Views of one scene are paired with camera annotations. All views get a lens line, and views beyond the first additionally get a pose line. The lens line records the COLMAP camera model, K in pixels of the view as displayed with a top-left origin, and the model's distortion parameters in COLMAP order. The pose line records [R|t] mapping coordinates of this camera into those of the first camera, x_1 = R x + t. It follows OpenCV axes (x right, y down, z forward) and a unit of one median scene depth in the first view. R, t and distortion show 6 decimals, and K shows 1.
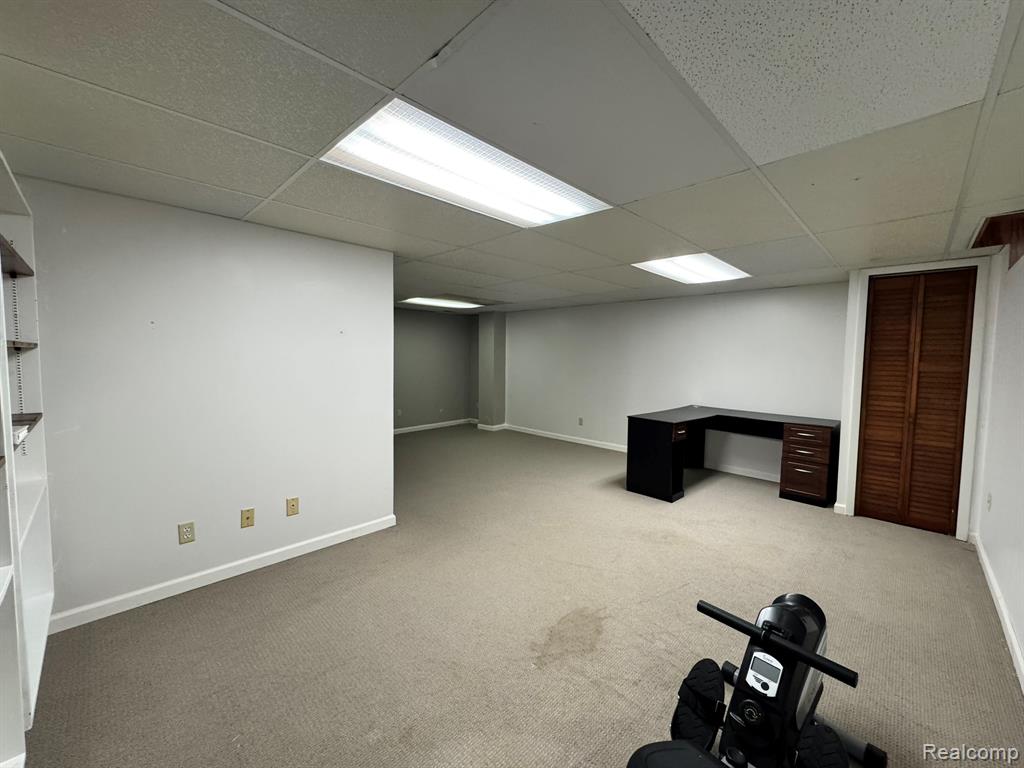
lens RADIAL K [[408.2, 0, 513.4], [0, 408.2, 382.4], [0, 0, 1]] dist [-0.000726, 0.000040]
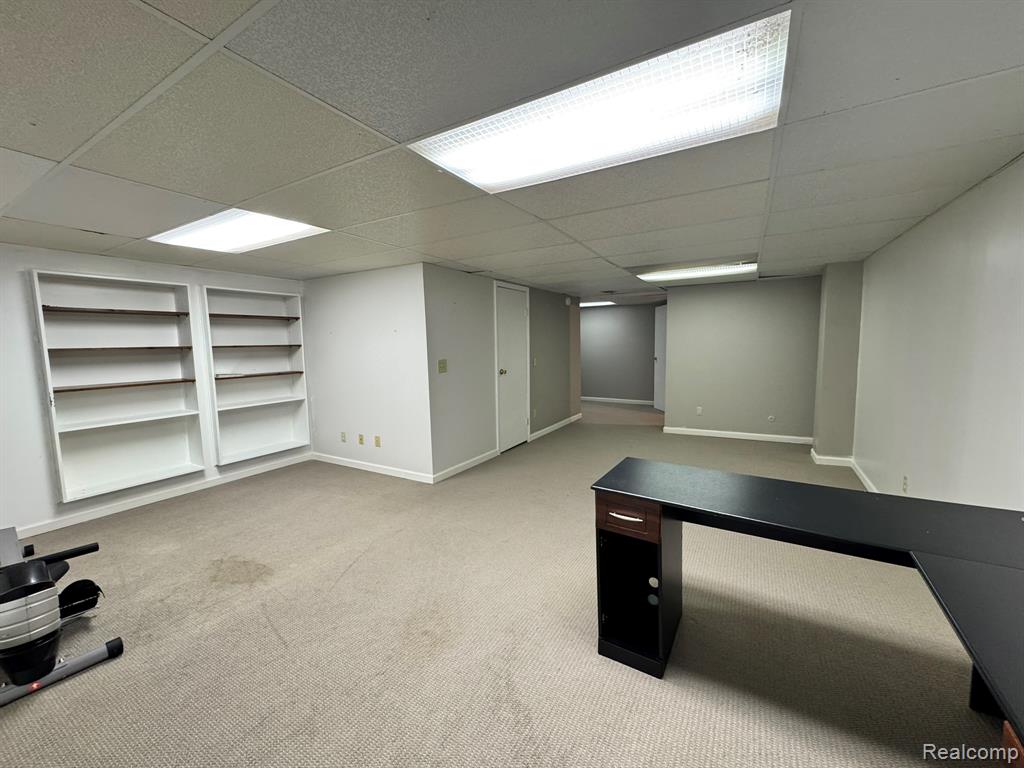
lens RADIAL K [[408.2, 0, 513.4], [0, 408.2, 382.4], [0, 0, 1]] dist [-0.000726, 0.000040]
pose [[0.250608, 0.092742, -0.963636, 1.040136], [-0.042613, 0.995493, 0.084725, -0.084425], [0.967150, 0.019831, 0.253430, 1.002828]]
